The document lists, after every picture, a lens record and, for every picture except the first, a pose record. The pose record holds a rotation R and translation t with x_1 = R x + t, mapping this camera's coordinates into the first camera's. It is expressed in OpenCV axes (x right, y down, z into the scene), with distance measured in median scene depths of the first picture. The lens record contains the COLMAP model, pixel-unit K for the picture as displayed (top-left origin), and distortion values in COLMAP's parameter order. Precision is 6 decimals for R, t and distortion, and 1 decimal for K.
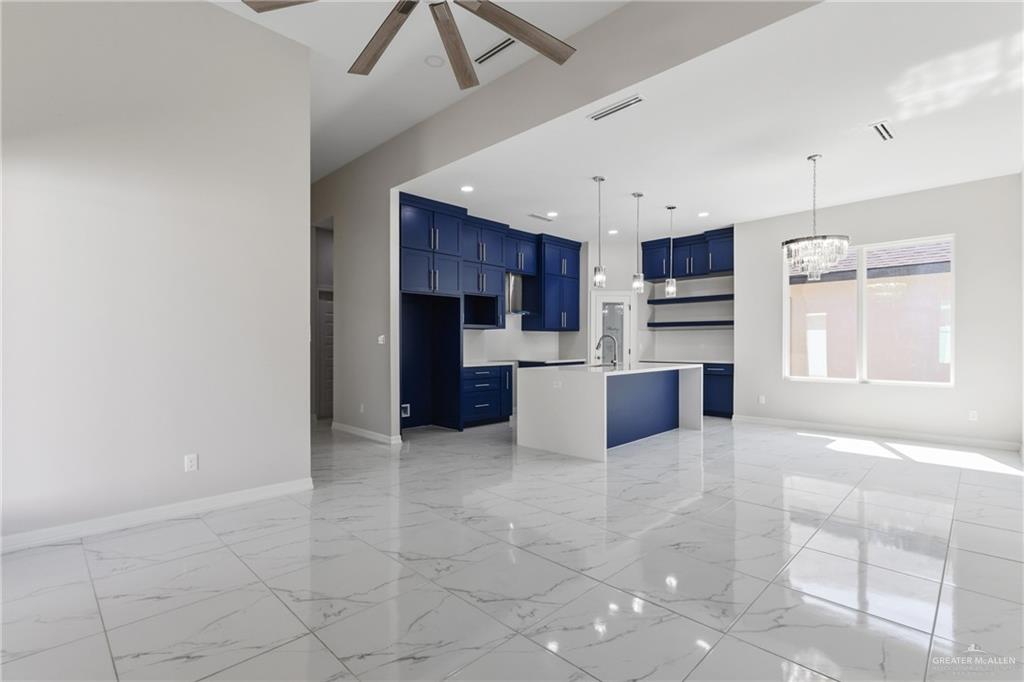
lens RADIAL K [[478.1, 0, 512.0], [0, 478.1, 341.0], [0, 0, 1]] dist [-0.001547, -0.000196]
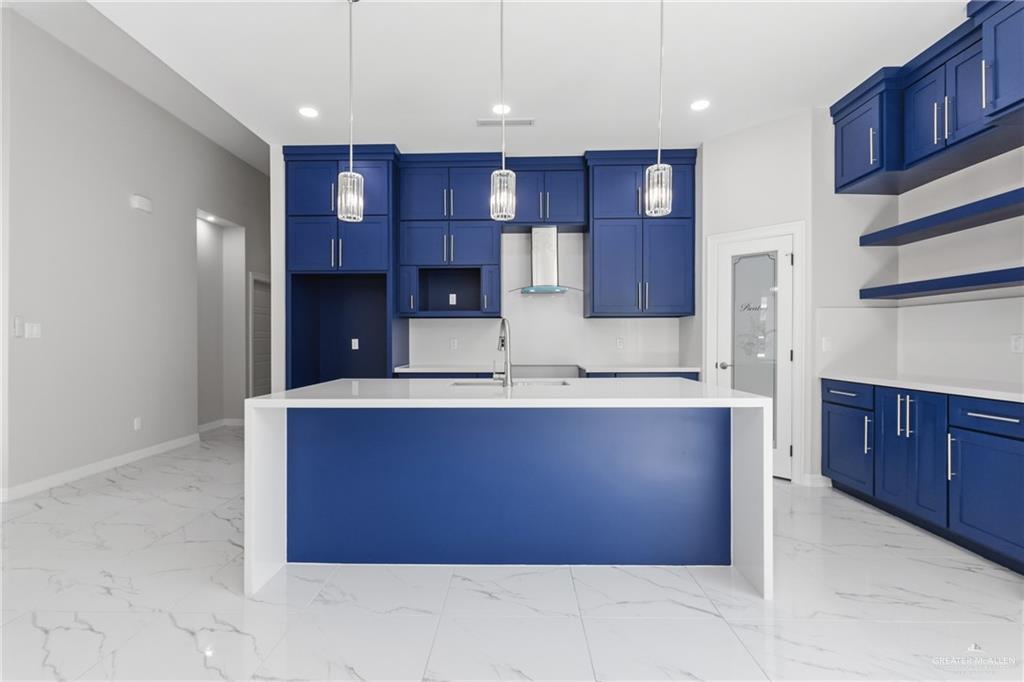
lens RADIAL K [[459.5, 0, 510.8], [0, 459.5, 337.5], [0, 0, 1]] dist [0.039296, 0.000011]
pose [[0.688958, -0.009651, -0.724737, 0.411043], [0.006267, 0.999953, -0.007359, 0.007306], [0.724774, 0.000528, 0.688986, 0.535820]]
